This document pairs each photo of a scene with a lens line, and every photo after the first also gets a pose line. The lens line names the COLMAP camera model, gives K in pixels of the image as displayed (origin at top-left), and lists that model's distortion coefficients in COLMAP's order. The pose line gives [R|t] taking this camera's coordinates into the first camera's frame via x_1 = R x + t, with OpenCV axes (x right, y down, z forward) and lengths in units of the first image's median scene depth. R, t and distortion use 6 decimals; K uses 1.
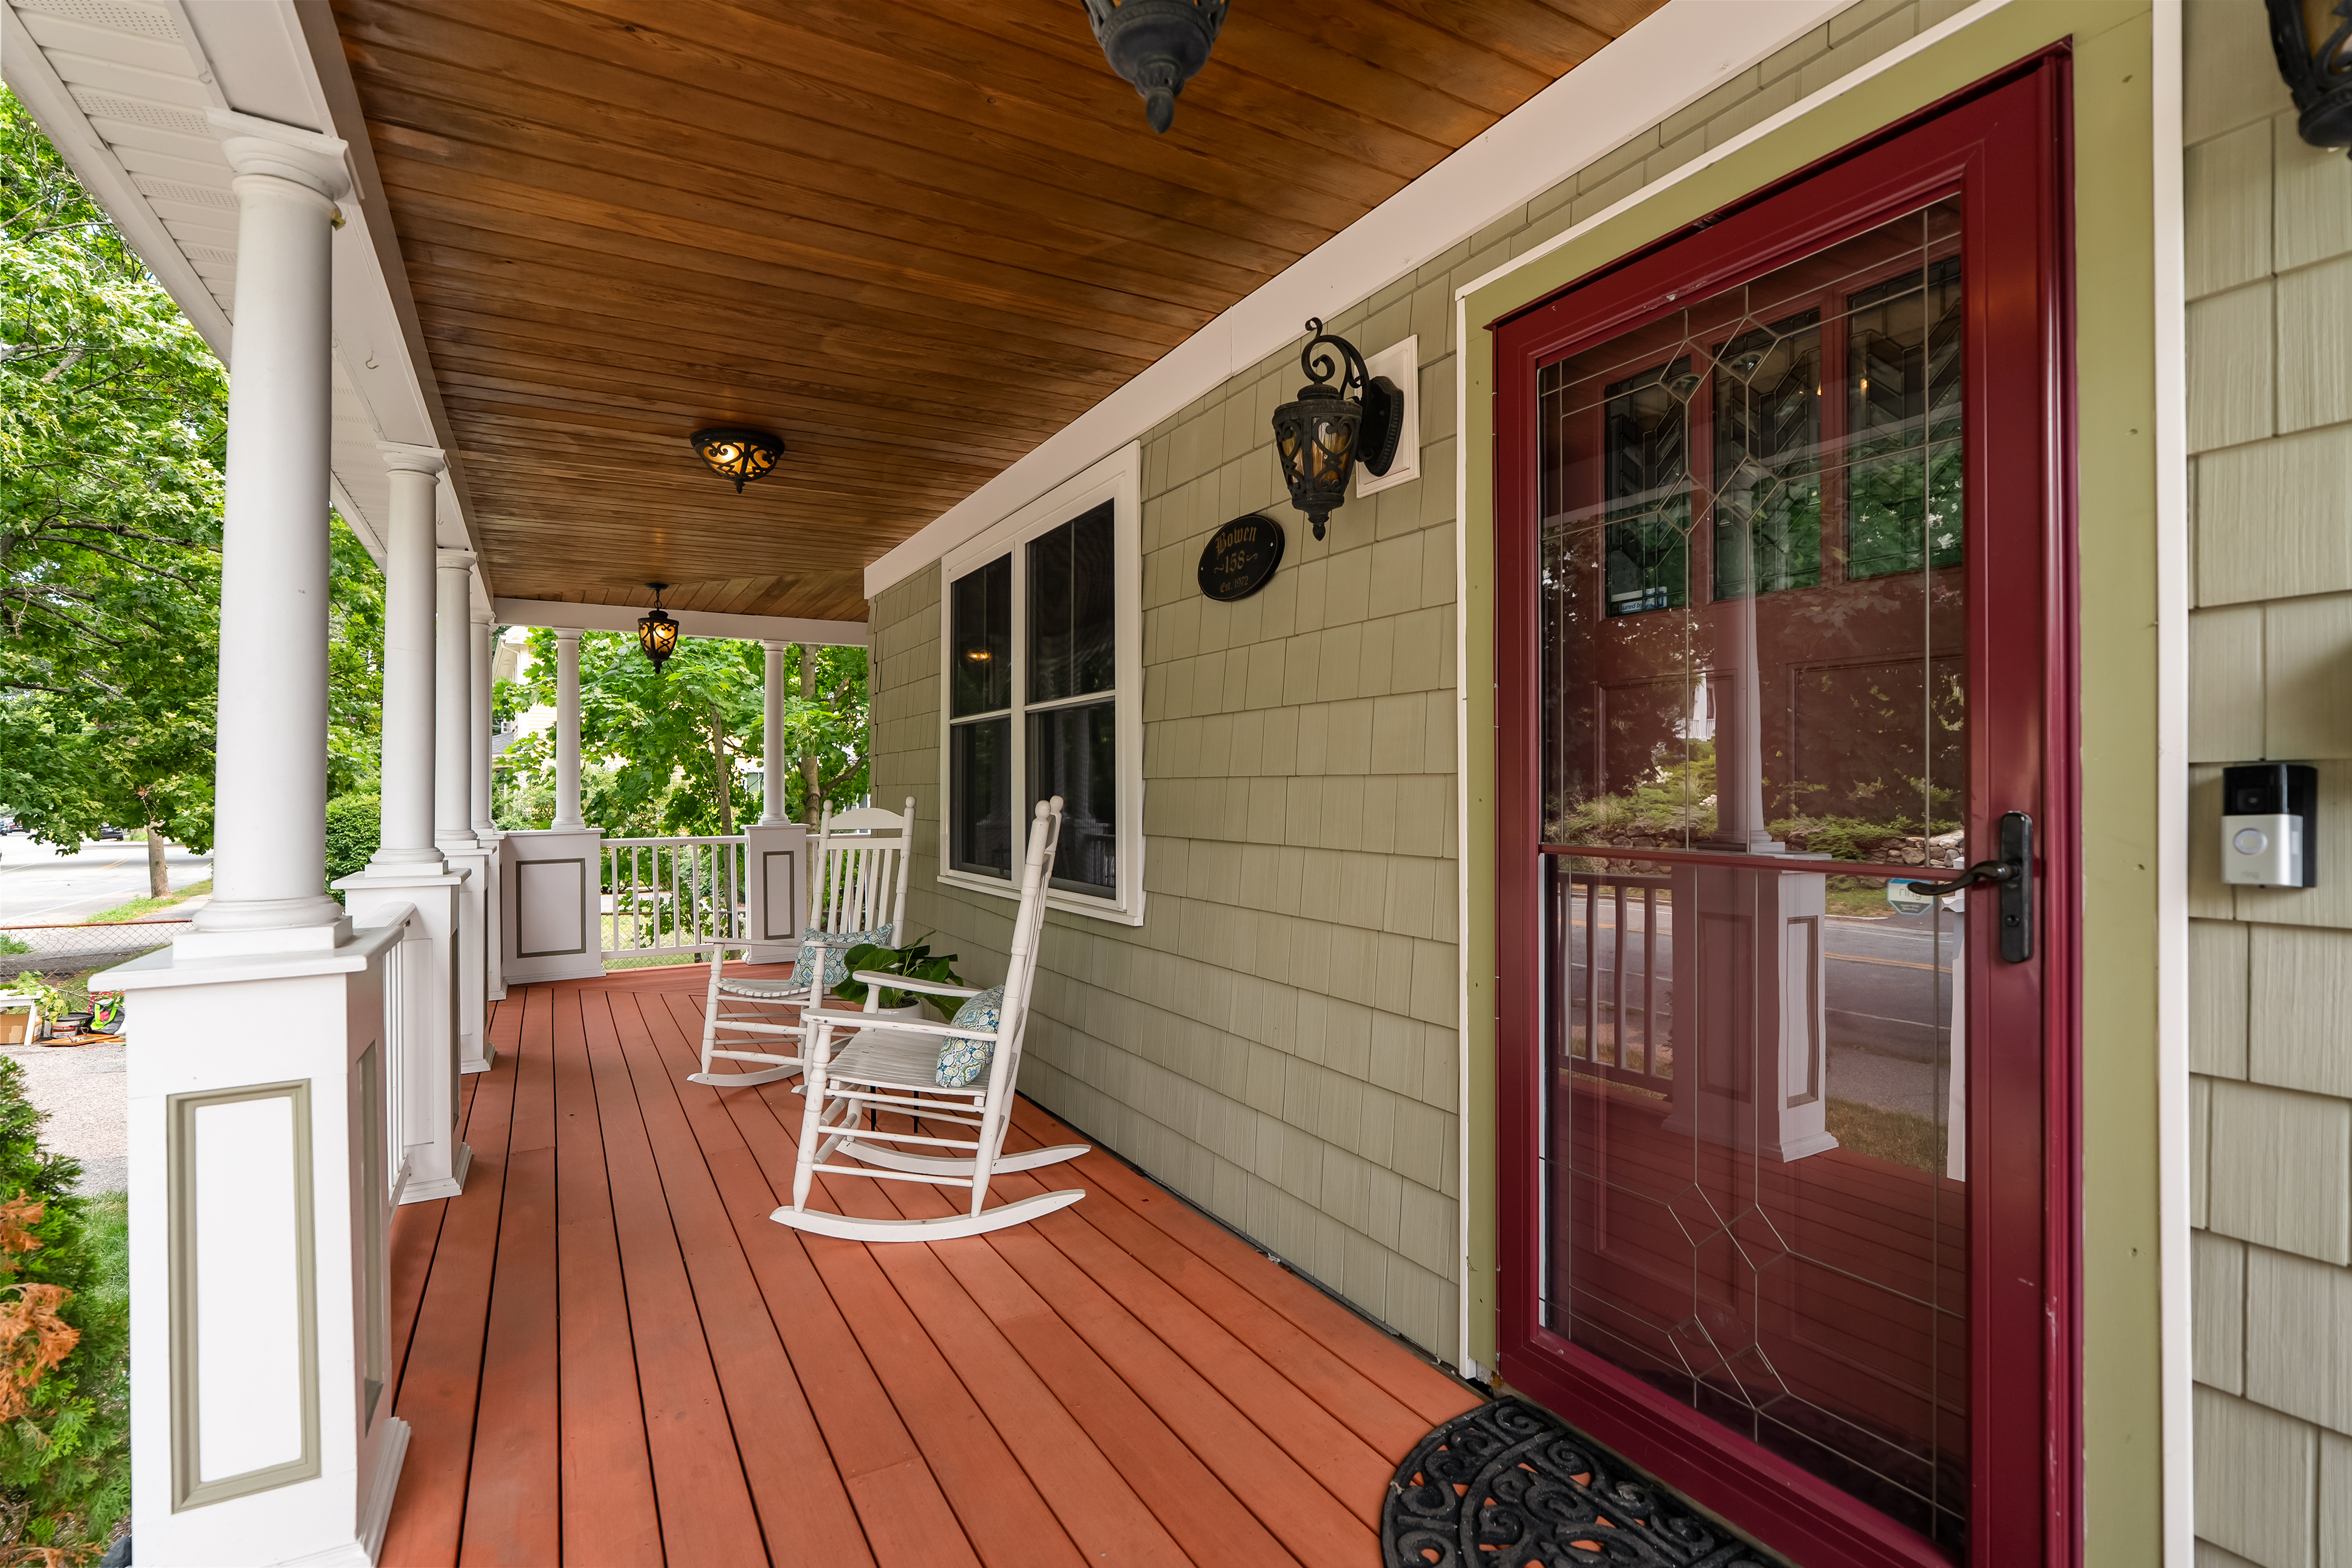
lens RADIAL K [[1104.5, 0, 1163.4], [0, 1104.5, 790.5], [0, 0, 1]] dist [-0.000468, 0.000015]
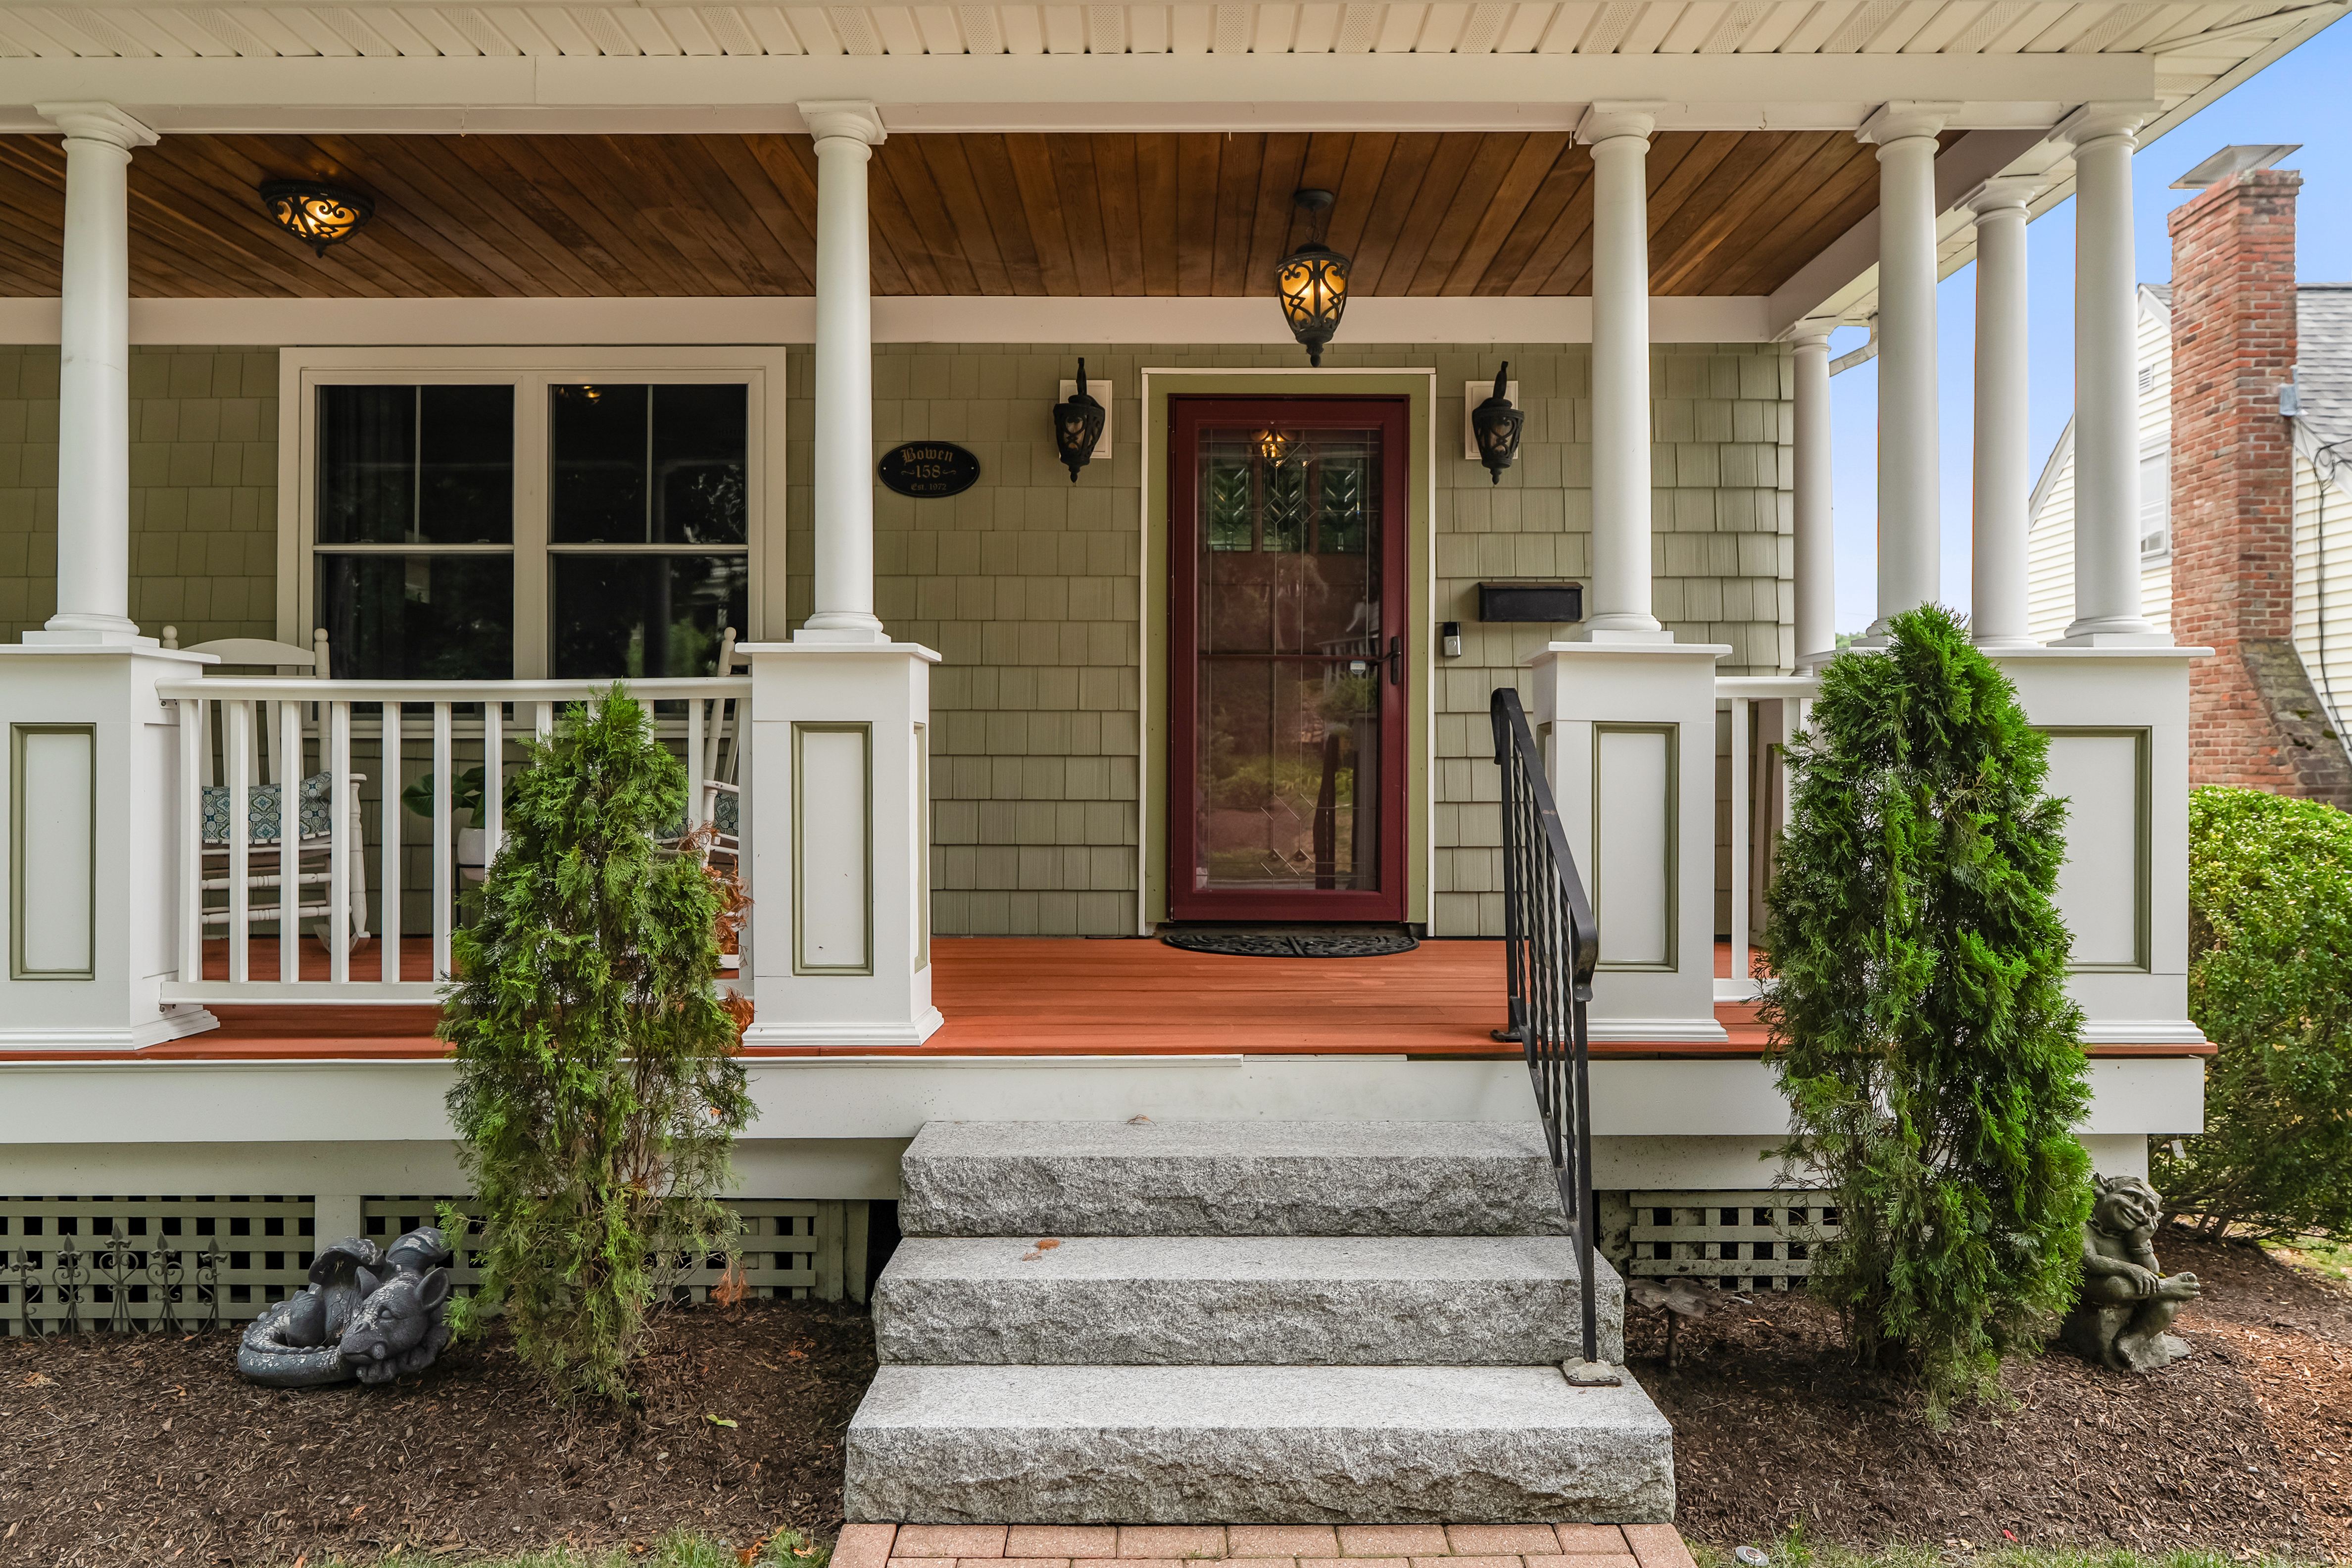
lens RADIAL K [[1477.8, 0, 1174.3], [0, 1477.8, 773.2], [0, 0, 1]] dist [-0.000941, 0.000421]
pose [[0.483611, 0.007237, 0.875253, -1.735816], [-0.001400, 0.999971, -0.007494, 0.238831], [-0.875282, 0.002399, 0.483607, -0.255021]]
